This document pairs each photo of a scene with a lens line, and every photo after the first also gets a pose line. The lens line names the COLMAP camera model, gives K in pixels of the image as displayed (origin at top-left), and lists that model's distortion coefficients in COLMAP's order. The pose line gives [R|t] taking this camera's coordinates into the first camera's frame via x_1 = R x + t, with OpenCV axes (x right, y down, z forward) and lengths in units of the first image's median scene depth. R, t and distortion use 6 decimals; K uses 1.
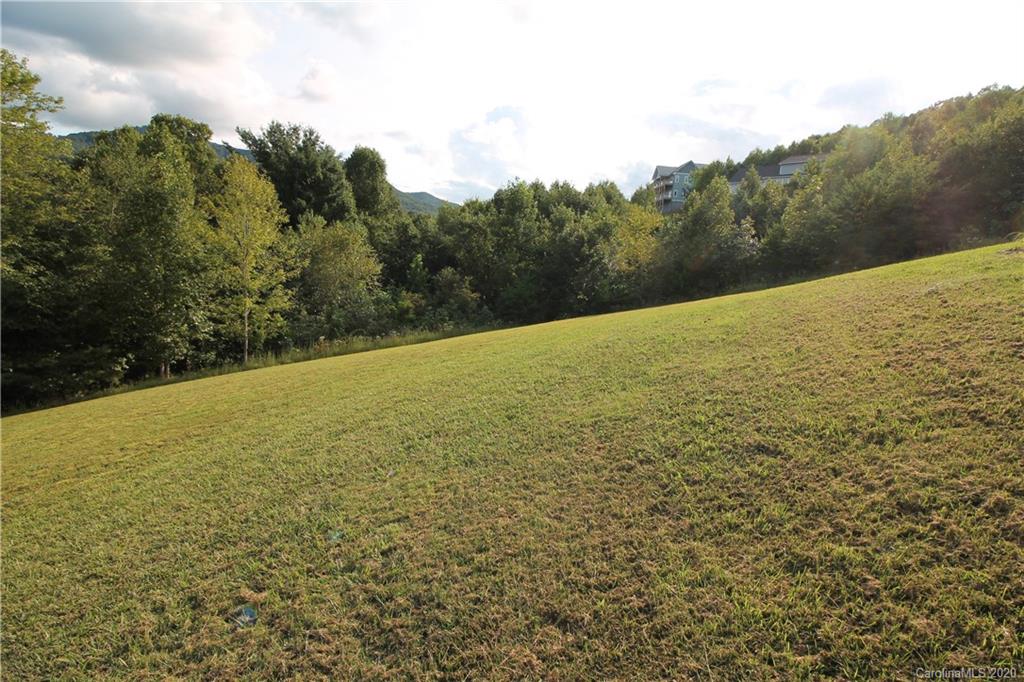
lens RADIAL K [[486.5, 0, 513.3], [0, 486.5, 344.1], [0, 0, 1]] dist [-0.004316, -0.001003]
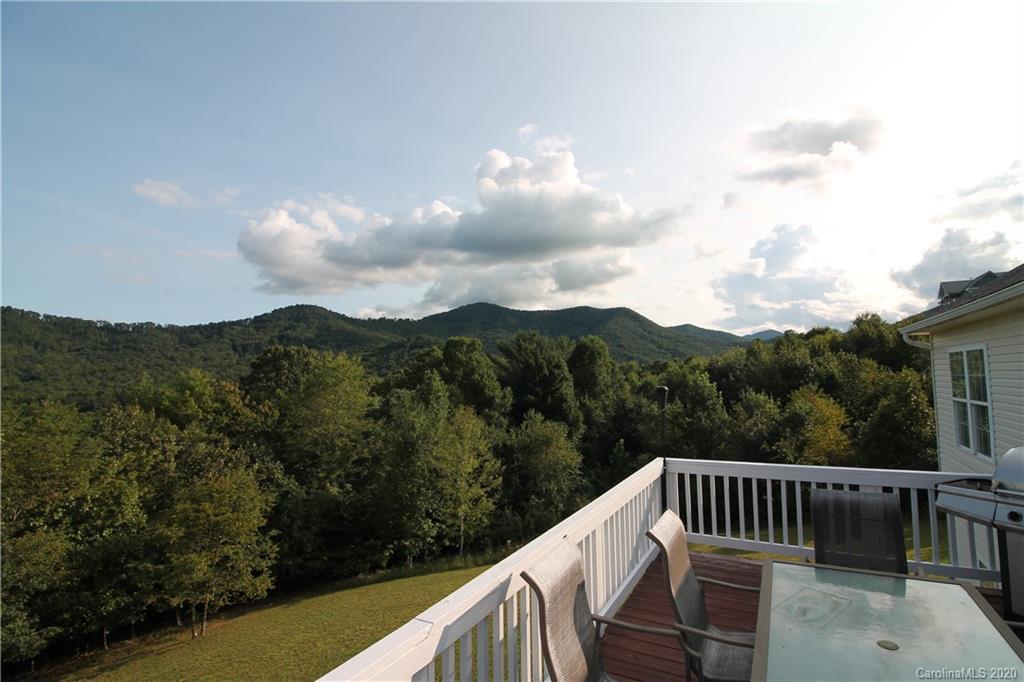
lens RADIAL K [[486.5, 0, 533.5], [0, 486.5, 336.8], [0, 0, 1]] dist [-0.004316, -0.001003]
pose [[0.868285, -0.116238, -0.482256, 0.190121], [-0.015675, 0.965245, -0.260874, -0.114577], [0.495819, 0.234072, 0.836286, -0.080826]]
